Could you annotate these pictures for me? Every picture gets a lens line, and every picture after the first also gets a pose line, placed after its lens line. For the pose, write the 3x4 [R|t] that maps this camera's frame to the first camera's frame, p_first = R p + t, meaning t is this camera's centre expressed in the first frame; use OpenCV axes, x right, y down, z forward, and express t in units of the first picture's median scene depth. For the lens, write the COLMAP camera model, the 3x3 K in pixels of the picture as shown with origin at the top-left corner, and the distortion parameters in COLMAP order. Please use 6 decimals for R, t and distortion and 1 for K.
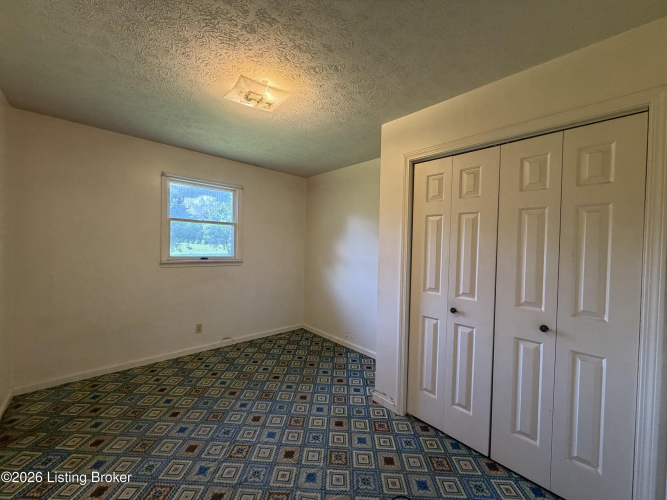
lens RADIAL K [[265.9, 0, 334.5], [0, 265.9, 250.4], [0, 0, 1]] dist [-0.001825, 0.000383]
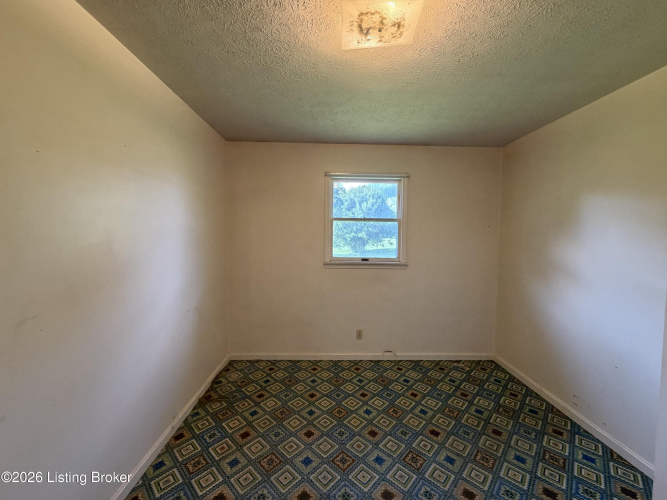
lens RADIAL K [[265.9, 0, 330.0], [0, 265.9, 250.9], [0, 0, 1]] dist [-0.001825, 0.000383]
pose [[0.743300, 0.021261, -0.668620, 0.032742], [-0.005038, 0.999644, 0.026186, -0.025033], [0.668939, -0.016096, 0.743143, 0.240941]]
